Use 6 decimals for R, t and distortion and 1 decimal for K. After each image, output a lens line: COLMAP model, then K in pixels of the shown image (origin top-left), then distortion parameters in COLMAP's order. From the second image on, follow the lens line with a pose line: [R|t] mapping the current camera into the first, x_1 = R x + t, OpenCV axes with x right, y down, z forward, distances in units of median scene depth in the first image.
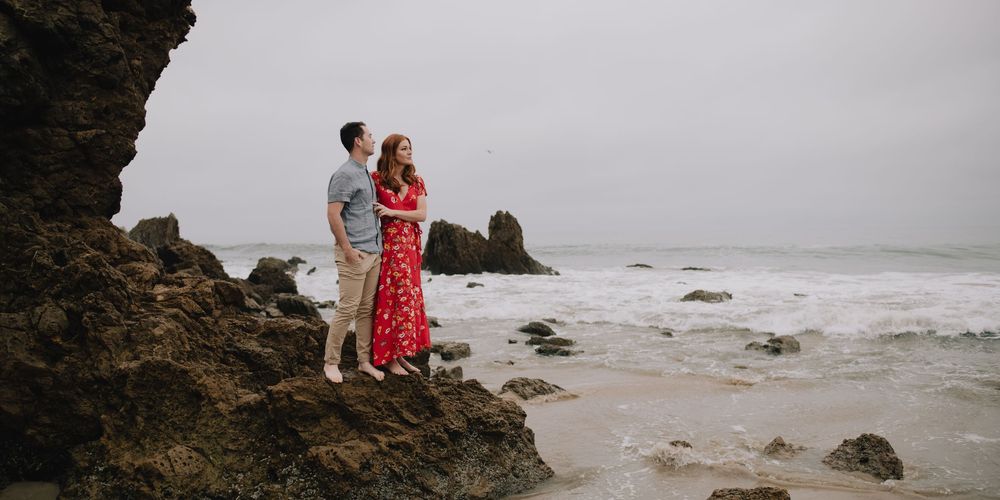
lens RADIAL K [[814.1, 0, 500.0], [0, 814.1, 250.0], [0, 0, 1]] dist [-0.002508, -0.001731]
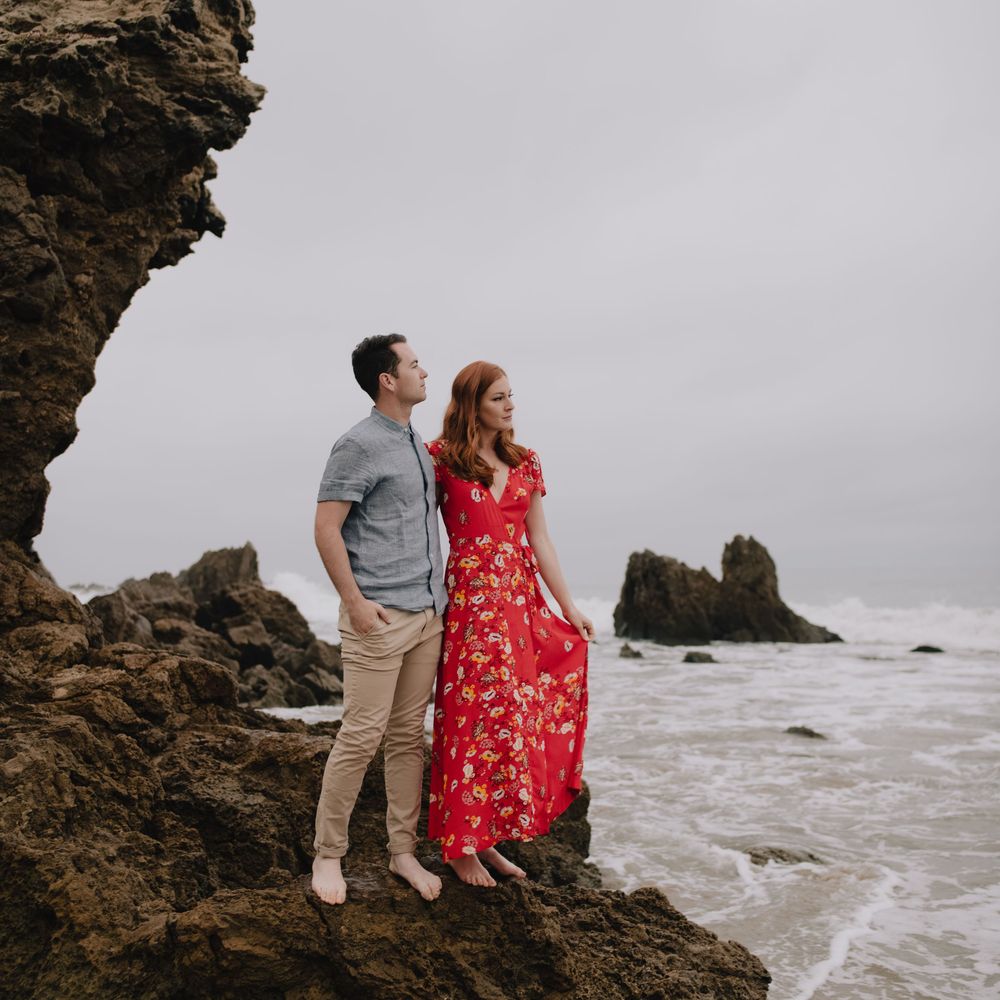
lens RADIAL K [[1213.4, 0, 499.1], [0, 1213.4, 453.7], [0, 0, 1]] dist [0.034901, -0.056157]
pose [[0.980433, -0.019483, -0.195884, 0.021122], [-0.003500, 0.993207, -0.116304, -0.004544], [0.196820, 0.114714, 0.973706, 0.262110]]
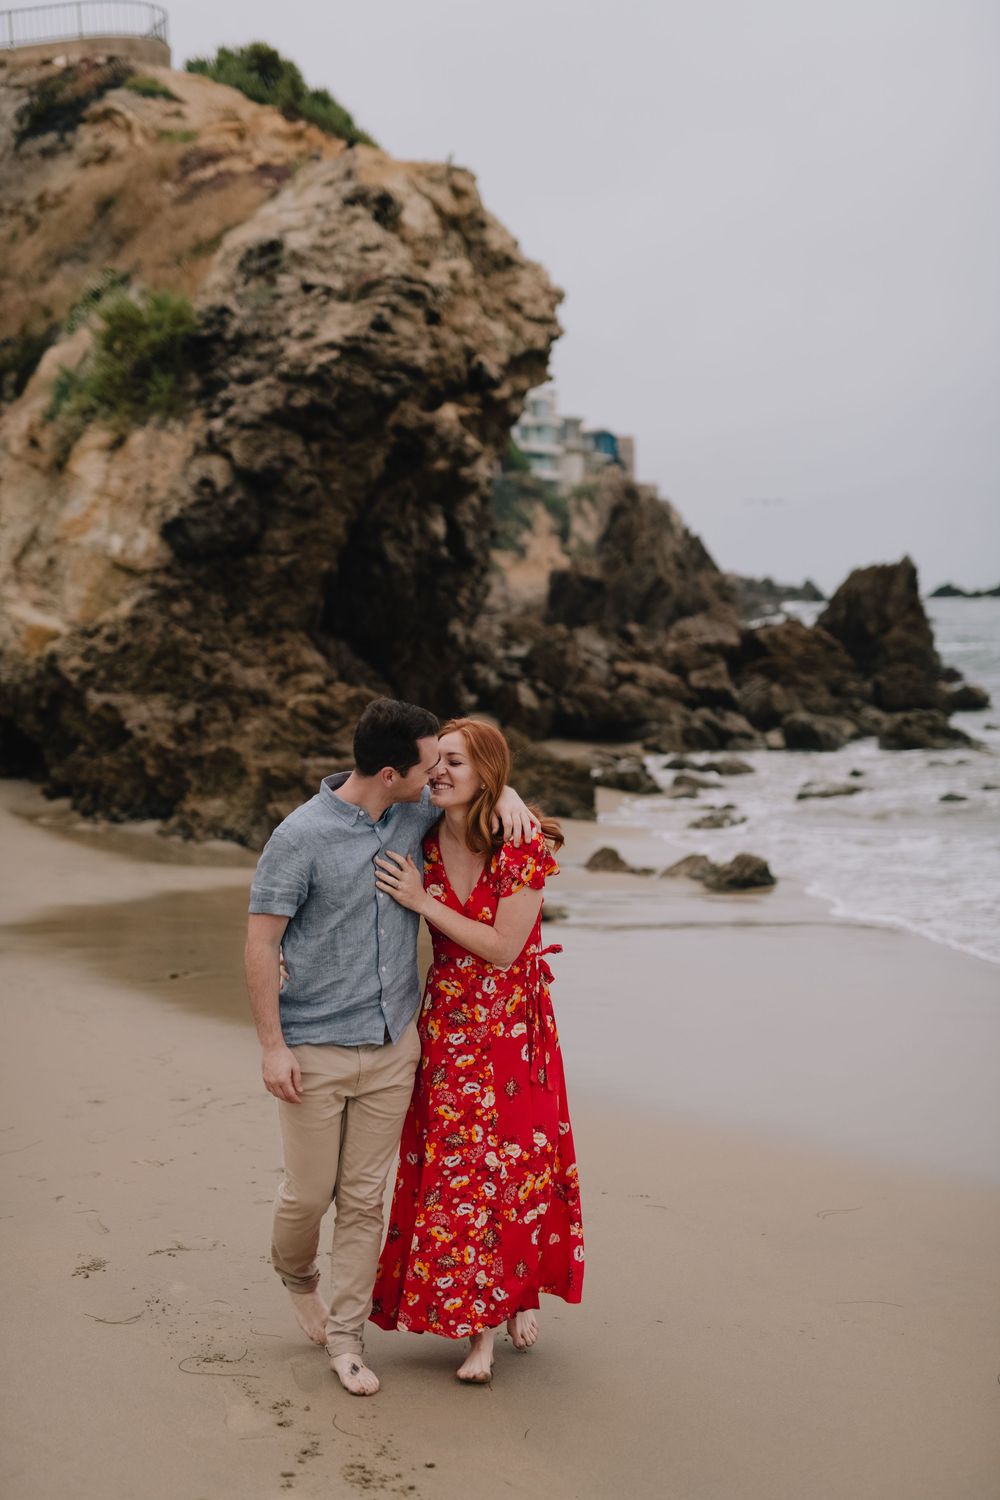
lens RADIAL K [[2124.4, 0, 500.0], [0, 2124.4, 750.0], [0, 0, 1]] dist [0.097304, 0.020321]
pose [[0.753504, 0.037683, -0.656362, 1.898859], [0.006776, 0.997858, 0.065067, -0.078070], [0.657408, -0.053476, 0.751635, -1.189540]]
